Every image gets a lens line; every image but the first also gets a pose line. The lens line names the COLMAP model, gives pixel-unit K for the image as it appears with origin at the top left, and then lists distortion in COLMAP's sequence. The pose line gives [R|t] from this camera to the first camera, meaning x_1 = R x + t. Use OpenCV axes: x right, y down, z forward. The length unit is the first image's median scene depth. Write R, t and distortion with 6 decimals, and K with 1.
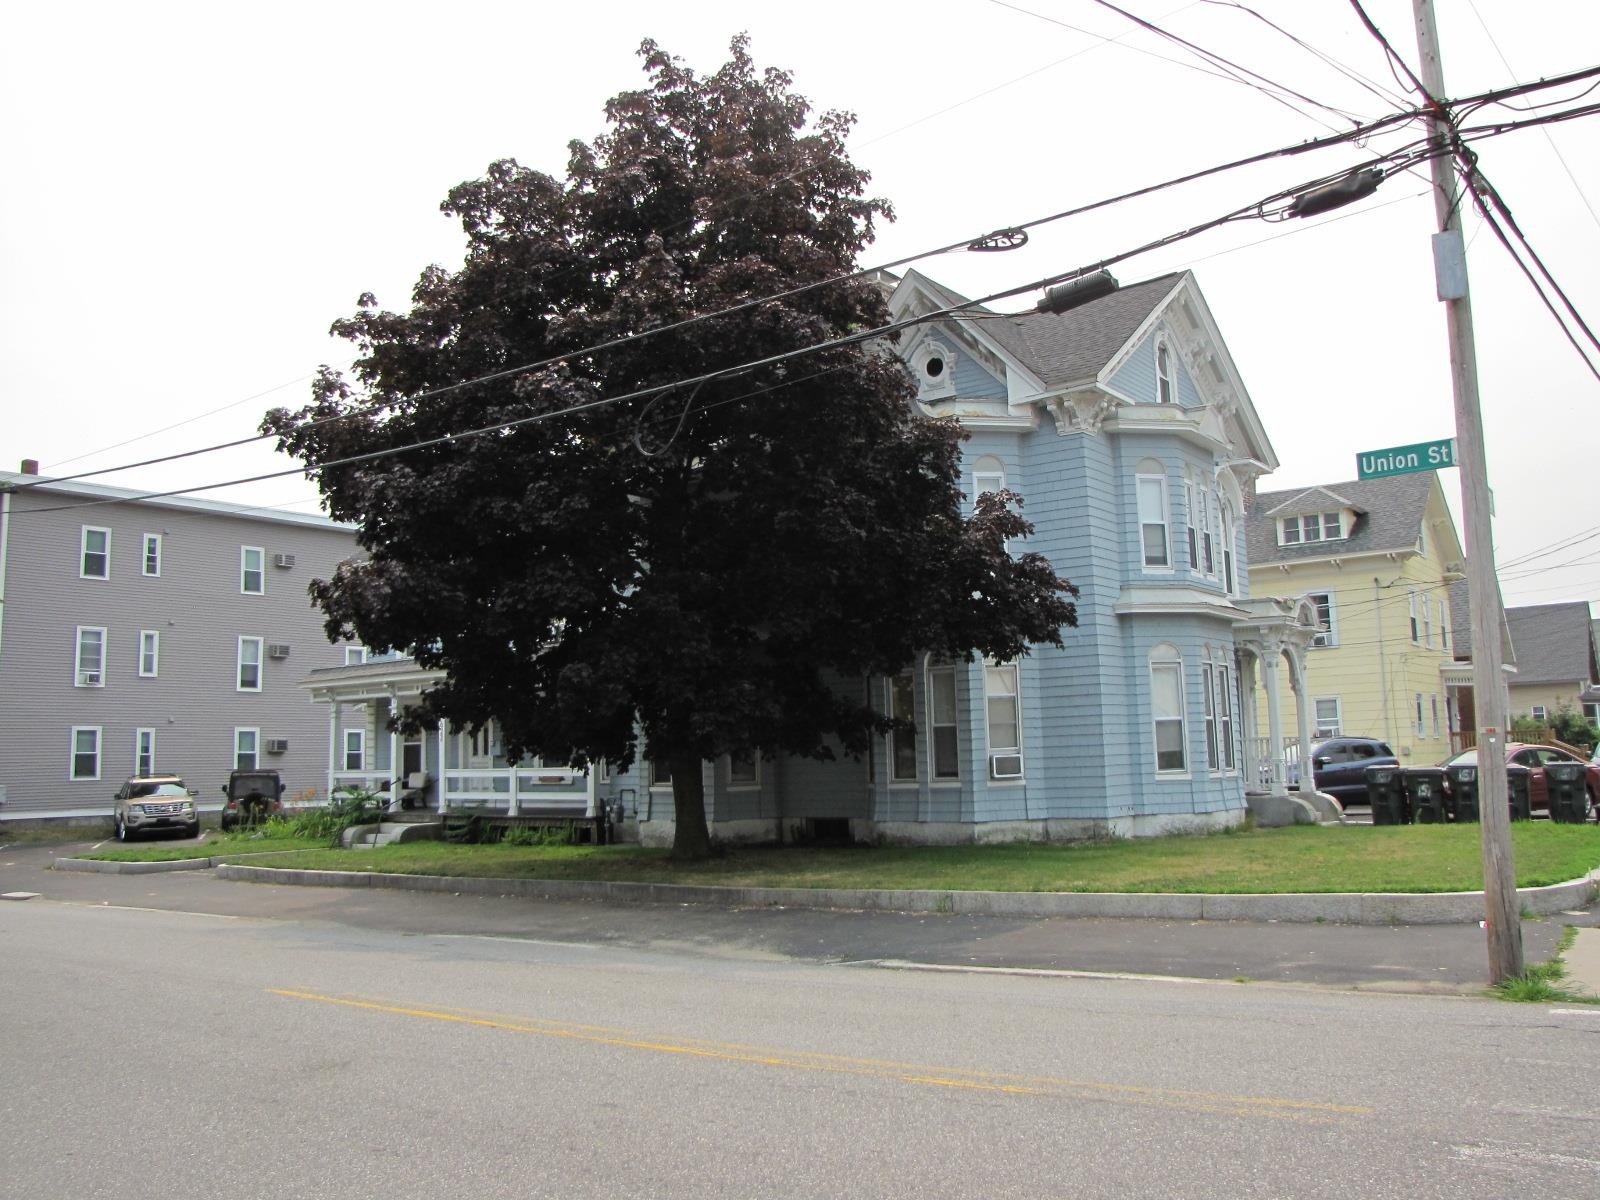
lens RADIAL K [[1354.4, 0, 833.4], [0, 1354.4, 569.7], [0, 0, 1]] dist [-0.175607, 0.154677]
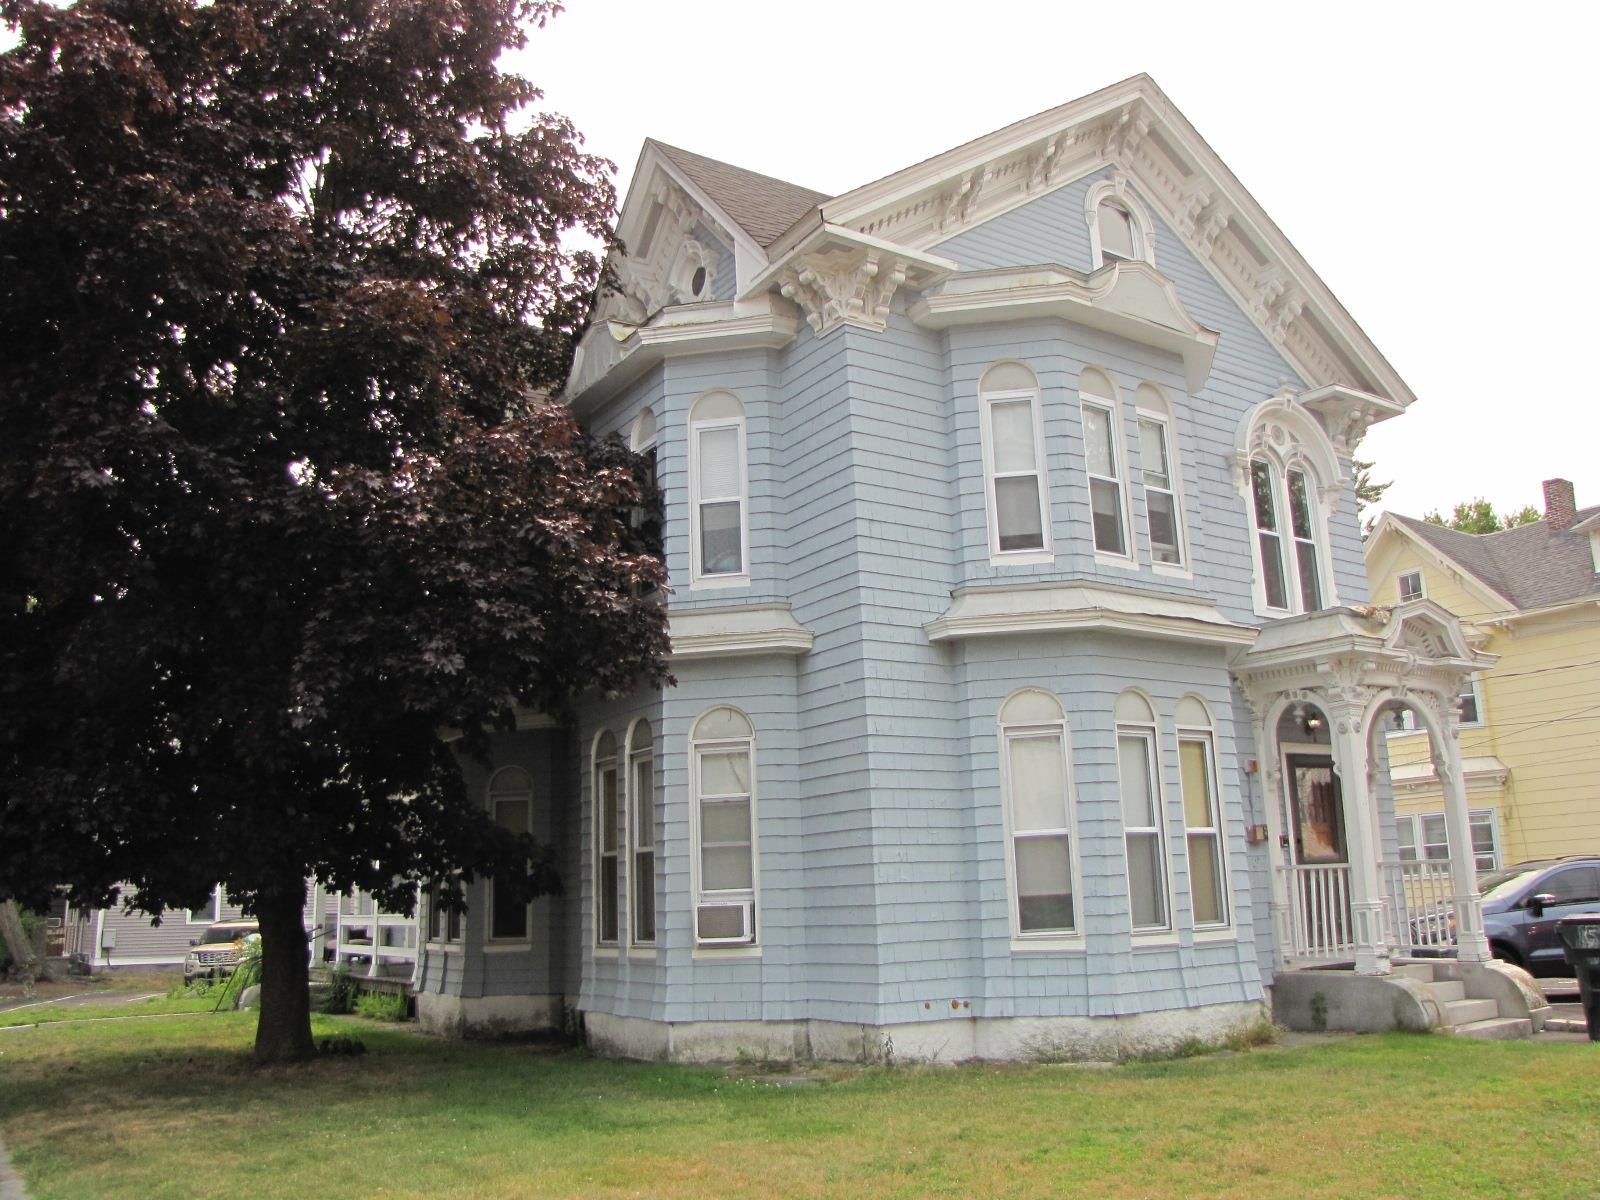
lens RADIAL K [[1354.4, 0, 833.4], [0, 1354.4, 569.7], [0, 0, 1]] dist [-0.175607, 0.154677]
pose [[0.940113, -0.085587, -0.329943, 0.353731], [0.052844, 0.992856, -0.106975, 0.060188], [0.336741, 0.083133, 0.937920, 0.465387]]
